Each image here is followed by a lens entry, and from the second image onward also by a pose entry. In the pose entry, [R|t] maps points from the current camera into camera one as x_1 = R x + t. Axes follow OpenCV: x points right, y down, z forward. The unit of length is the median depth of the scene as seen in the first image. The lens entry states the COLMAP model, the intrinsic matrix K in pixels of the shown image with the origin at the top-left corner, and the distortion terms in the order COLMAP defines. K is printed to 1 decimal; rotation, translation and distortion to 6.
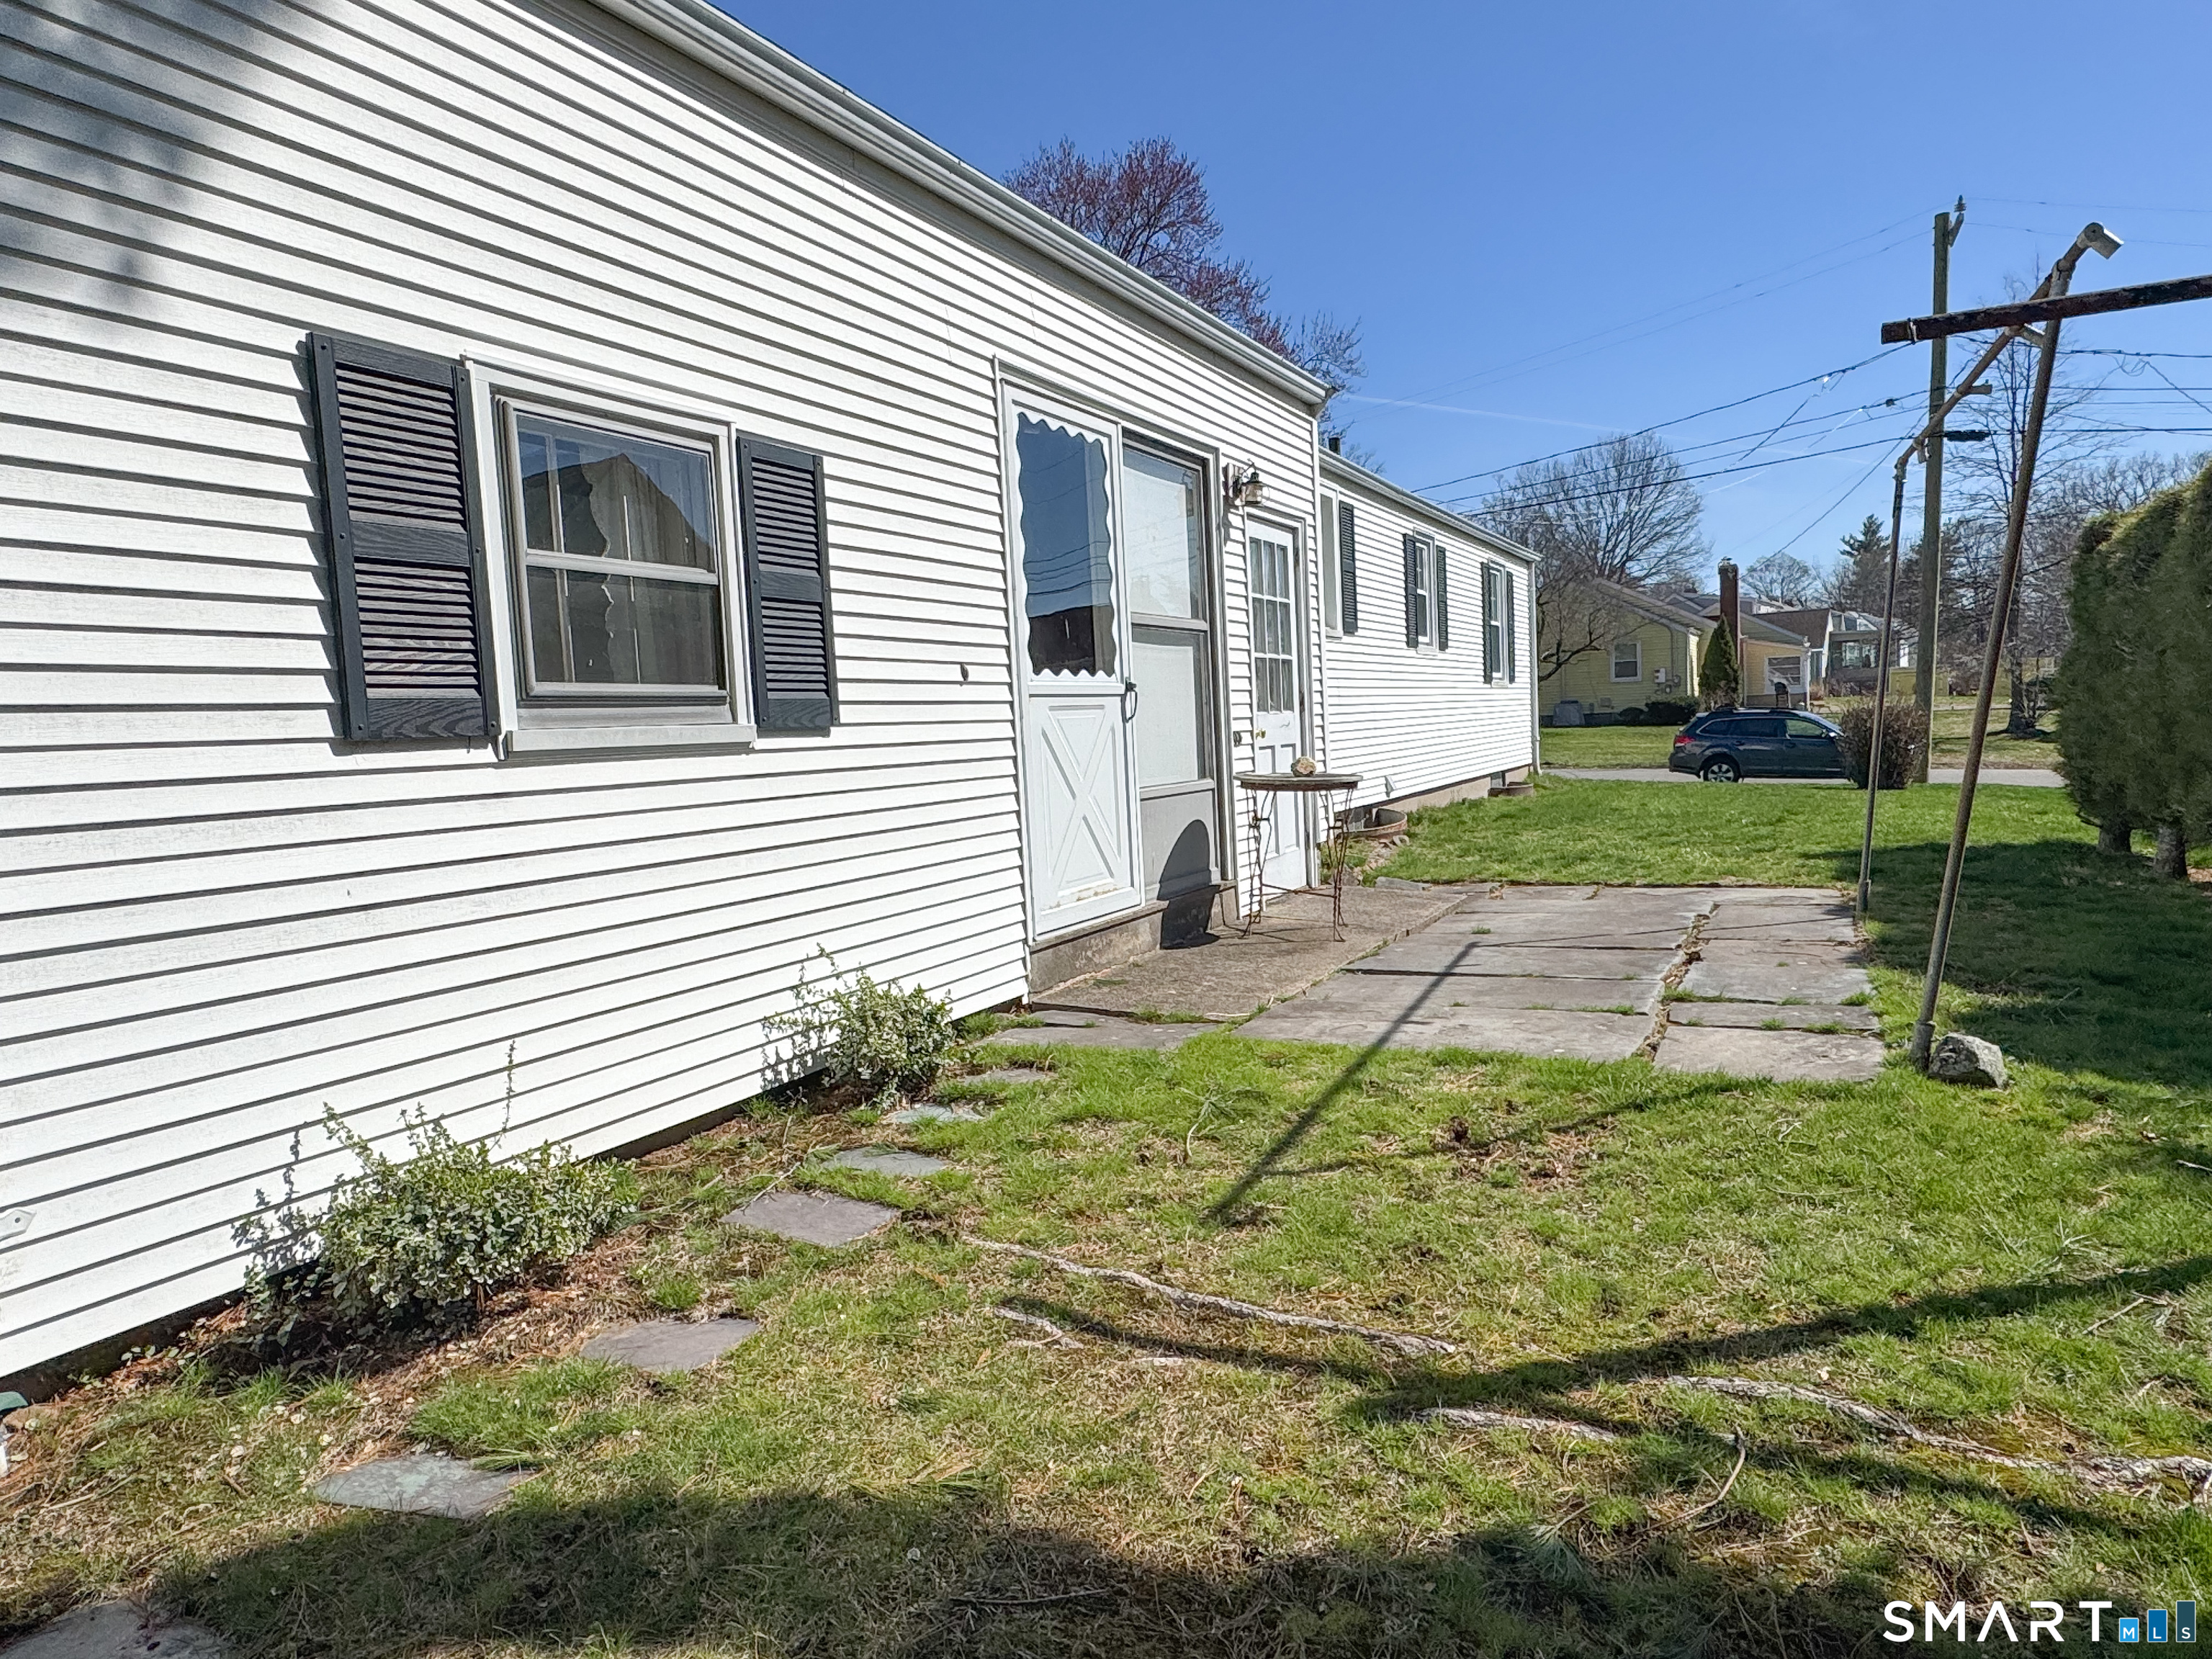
lens RADIAL K [[1376.1, 0, 1106.0], [0, 1376.1, 829.5], [0, 0, 1]] dist [0.000265, 0.001023]
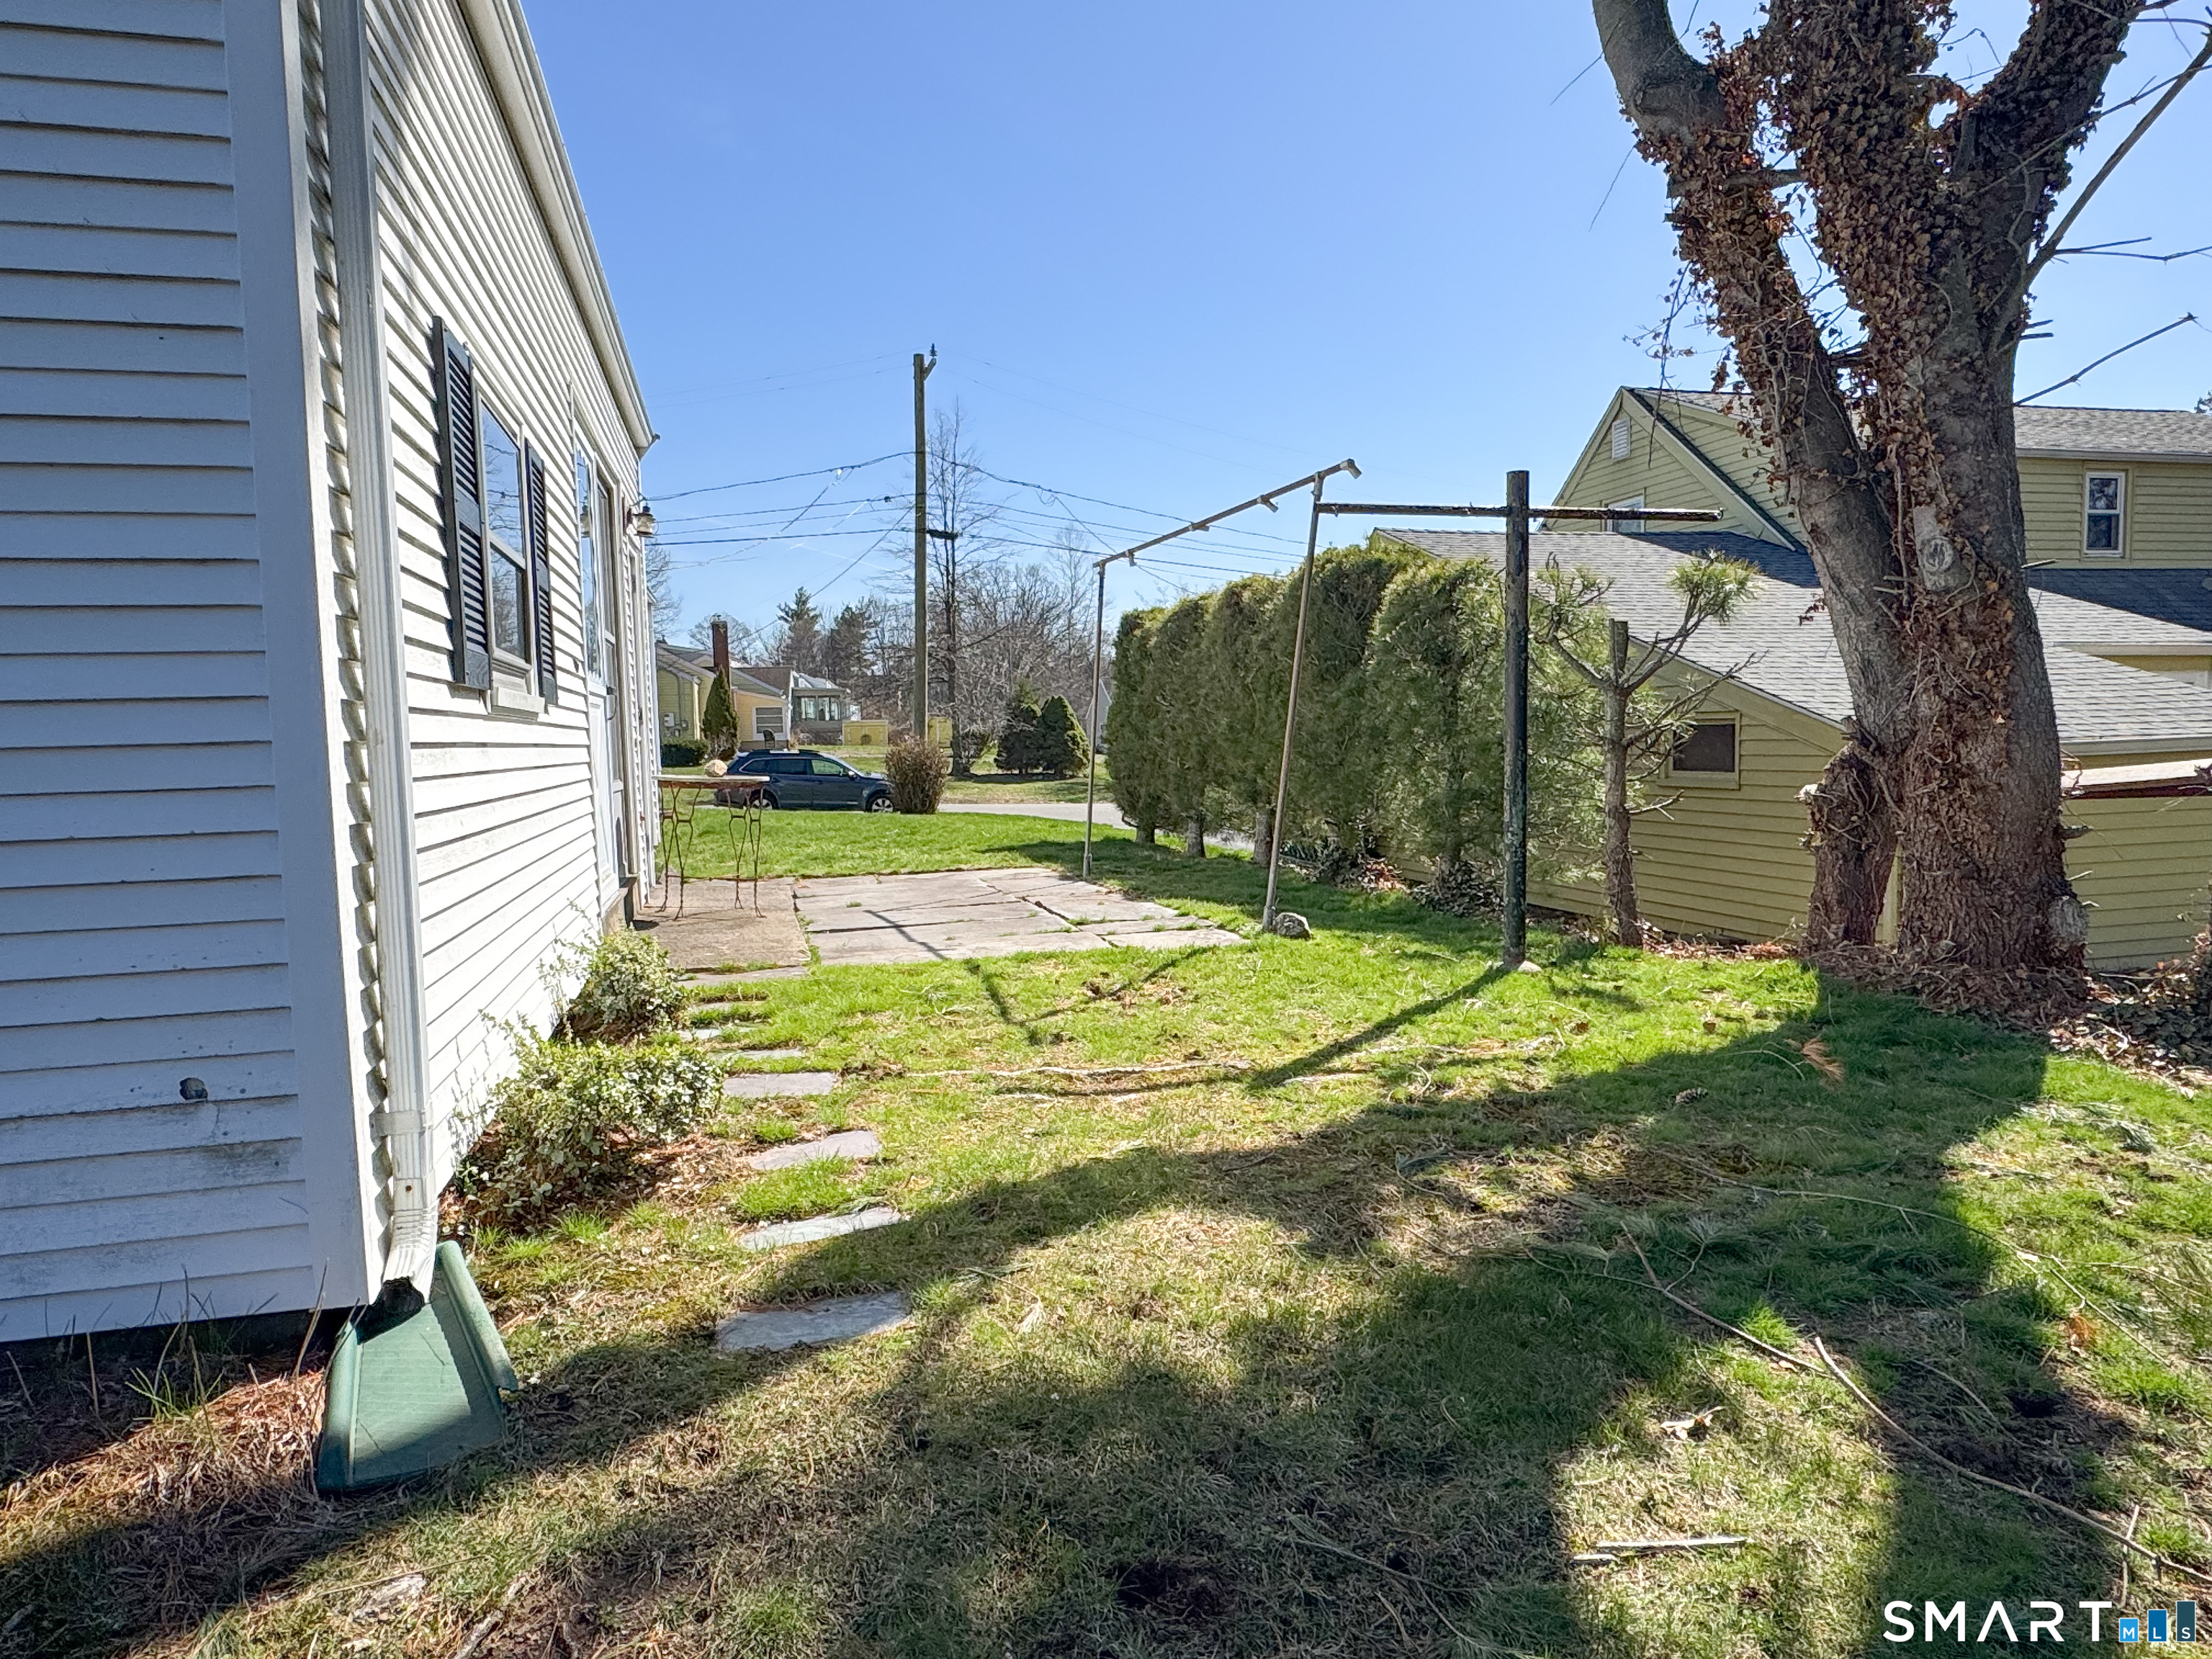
lens RADIAL K [[1376.1, 0, 1106.0], [0, 1376.1, 829.5], [0, 0, 1]] dist [0.000265, 0.001023]
pose [[0.744414, -0.017091, 0.667500, -0.939078], [0.039797, 0.999031, -0.018803, 0.096842], [-0.666531, 0.040562, 0.744373, -0.164540]]
